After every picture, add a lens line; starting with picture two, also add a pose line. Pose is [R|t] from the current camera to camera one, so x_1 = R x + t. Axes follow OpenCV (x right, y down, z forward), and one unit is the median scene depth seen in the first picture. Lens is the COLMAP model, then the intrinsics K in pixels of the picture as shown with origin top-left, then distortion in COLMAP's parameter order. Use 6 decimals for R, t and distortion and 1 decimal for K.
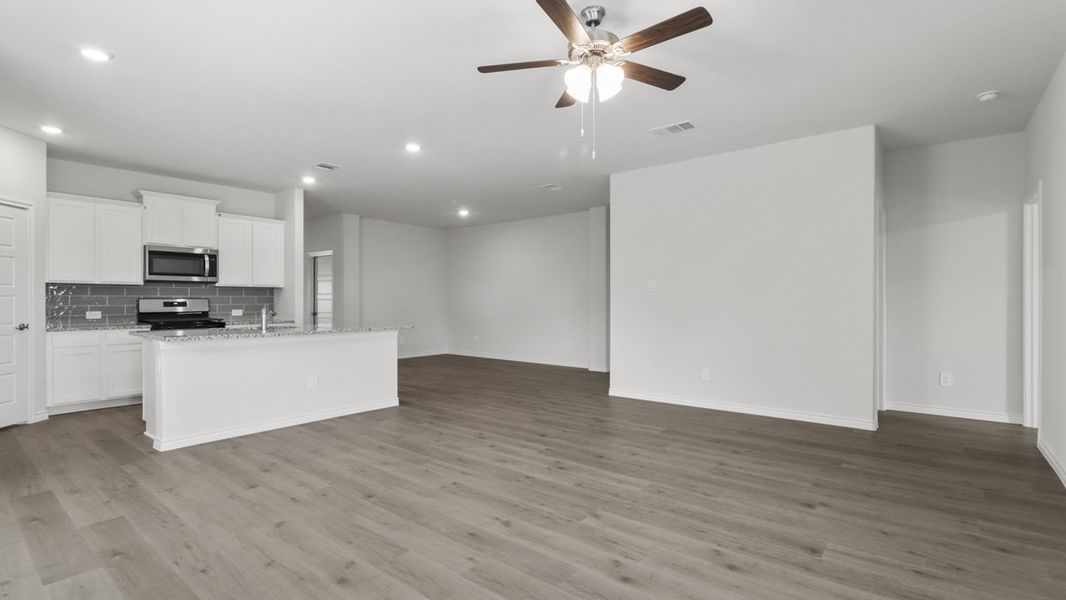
lens RADIAL K [[493.5, 0, 531.3], [0, 493.5, 303.9], [0, 0, 1]] dist [-0.000095, 0.000010]
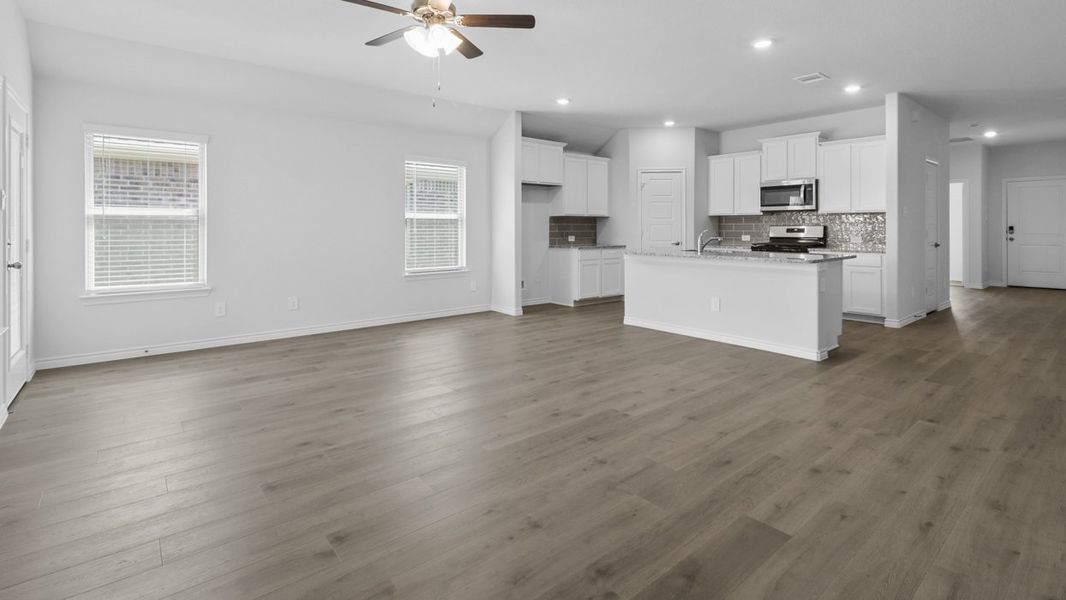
lens RADIAL K [[495.9, 0, 532.7], [0, 495.9, 229.9], [0, 0, 1]] dist [-0.002575, 0.000145]
pose [[-0.199819, 0.003409, -0.979827, 0.578752], [-0.000581, 0.999993, 0.003598, -0.004530], [0.979833, 0.001288, -0.199815, 0.690901]]
